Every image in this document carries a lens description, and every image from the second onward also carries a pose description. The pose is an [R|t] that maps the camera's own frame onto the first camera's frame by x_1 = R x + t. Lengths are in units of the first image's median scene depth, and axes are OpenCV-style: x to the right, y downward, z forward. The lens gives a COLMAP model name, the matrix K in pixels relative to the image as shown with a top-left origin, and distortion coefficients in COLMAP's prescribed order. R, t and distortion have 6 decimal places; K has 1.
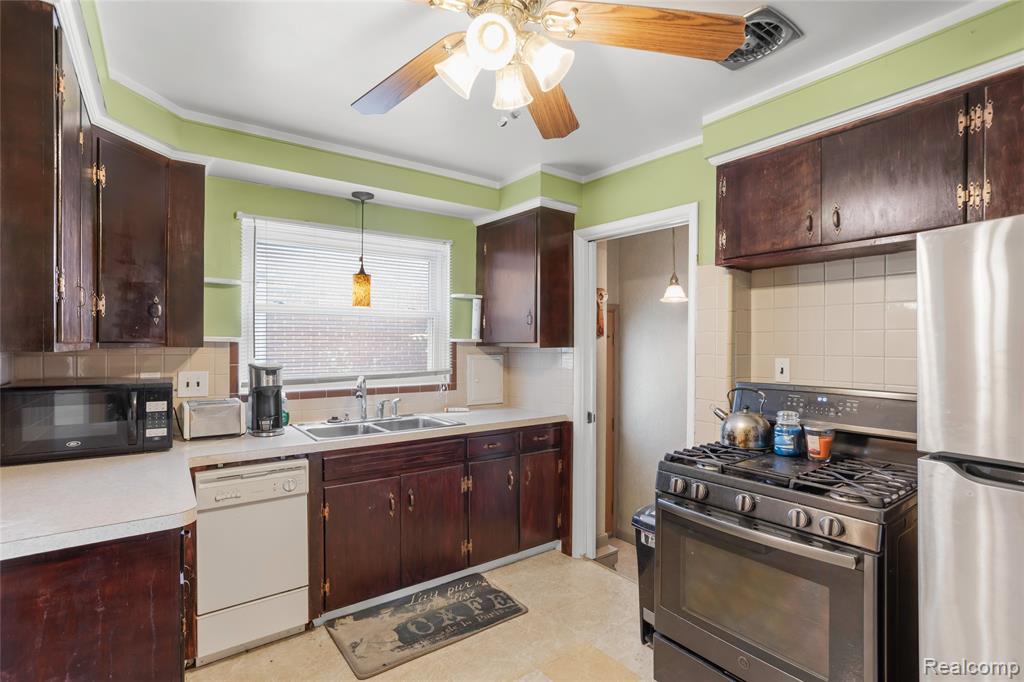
lens RADIAL K [[494.6, 0, 512.0], [0, 494.6, 341.0], [0, 0, 1]] dist [-0.056814, 0.026743]
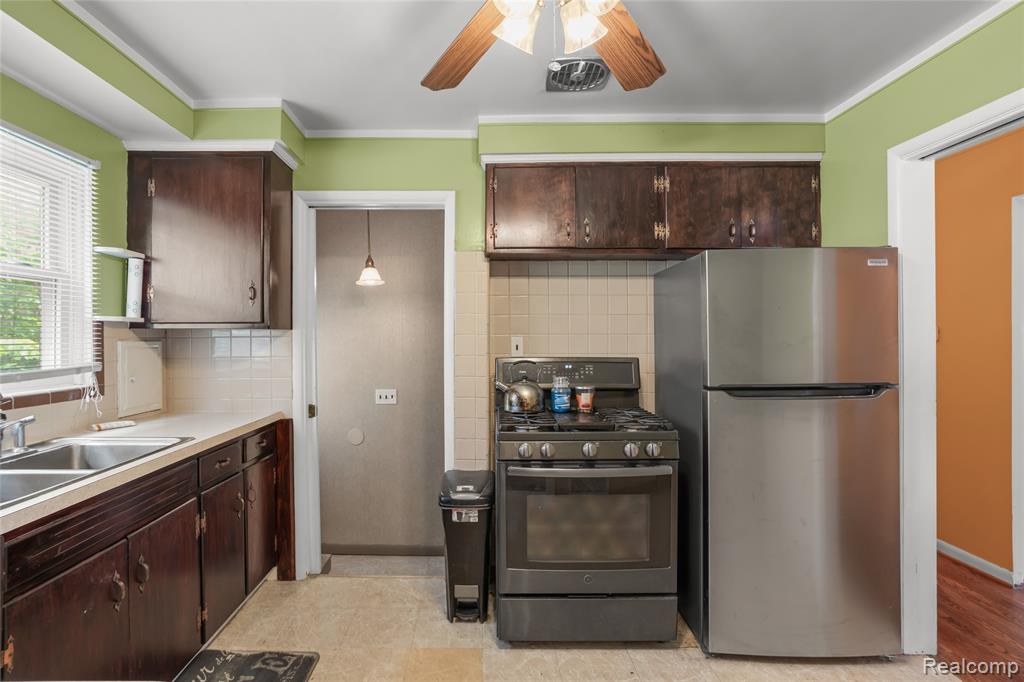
lens RADIAL K [[496.6, 0, 499.4], [0, 496.6, 332.8], [0, 0, 1]] dist [-0.055065, 0.029103]
pose [[0.597615, 0.001166, 0.801783, -0.340486], [0.000484, 0.999998, -0.001815, 0.020261], [-0.801783, 0.001473, 0.597613, 0.224784]]
